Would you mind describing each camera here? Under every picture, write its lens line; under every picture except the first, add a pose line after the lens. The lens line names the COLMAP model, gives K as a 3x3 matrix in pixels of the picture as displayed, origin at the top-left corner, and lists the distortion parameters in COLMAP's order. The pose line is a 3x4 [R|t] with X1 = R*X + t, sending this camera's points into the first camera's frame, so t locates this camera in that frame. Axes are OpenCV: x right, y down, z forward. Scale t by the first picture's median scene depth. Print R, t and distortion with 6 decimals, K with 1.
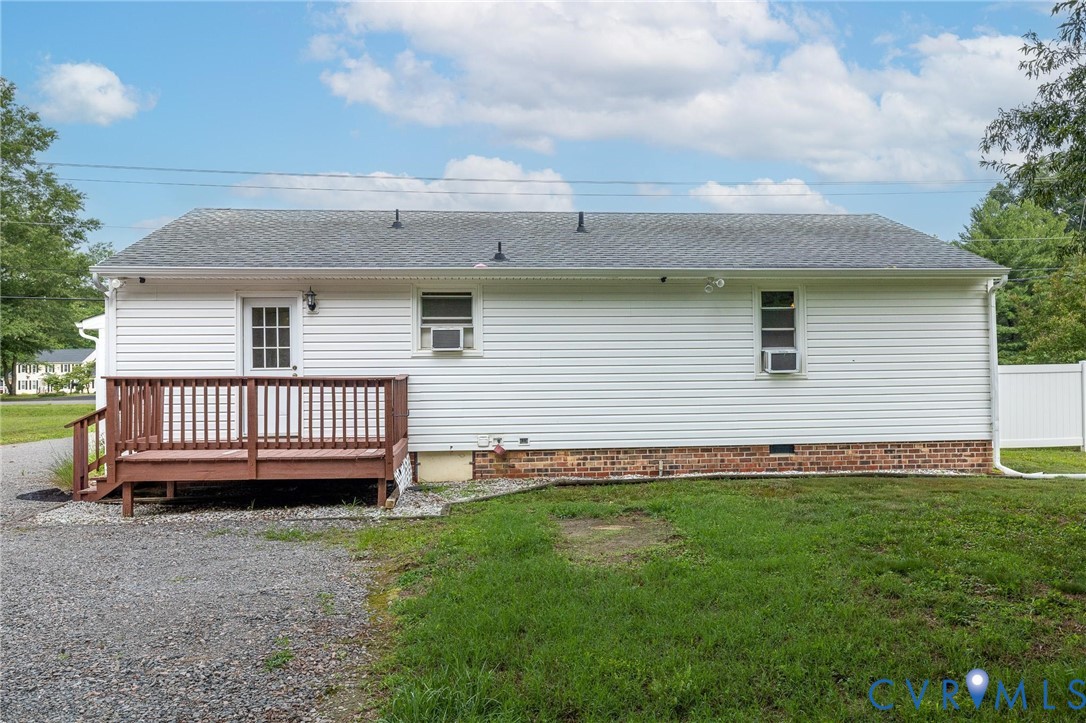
lens RADIAL K [[783.7, 0, 543.0], [0, 783.7, 361.5], [0, 0, 1]] dist [-0.002916, -0.000684]
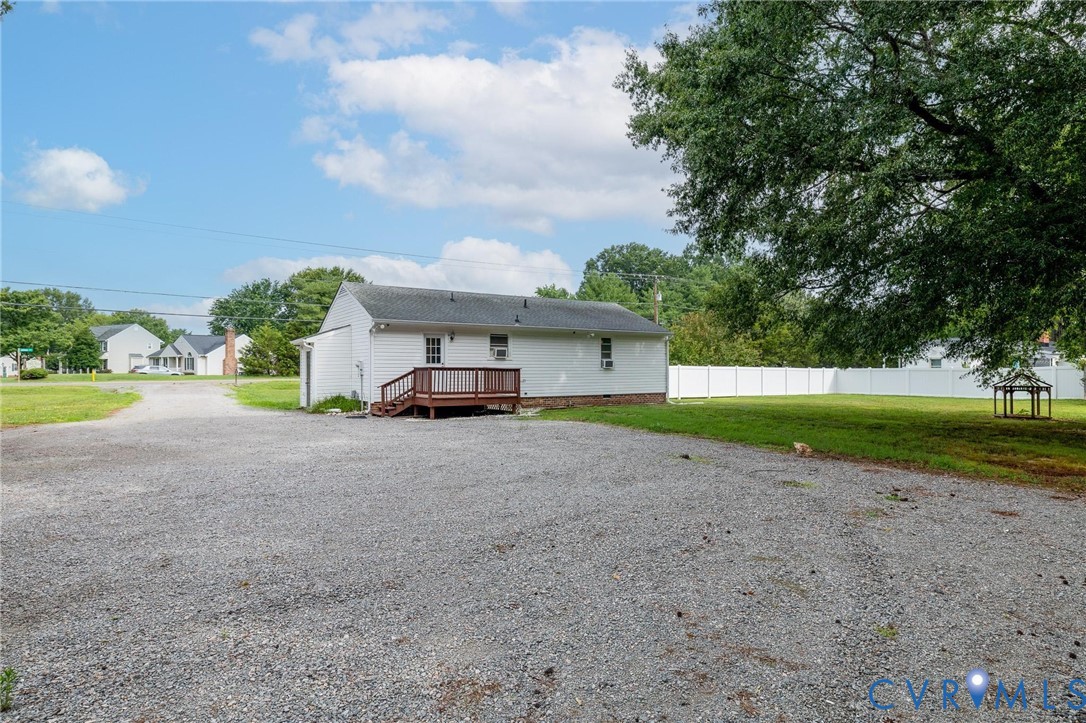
lens RADIAL K [[552.8, 0, 543.0], [0, 552.8, 361.5], [0, 0, 1]] dist [-0.002381, -0.000493]
pose [[0.893274, 0.017192, 0.449184, -0.781678], [-0.020720, 0.999781, 0.002940, -0.009704], [-0.449035, -0.011933, 0.893435, -0.629119]]
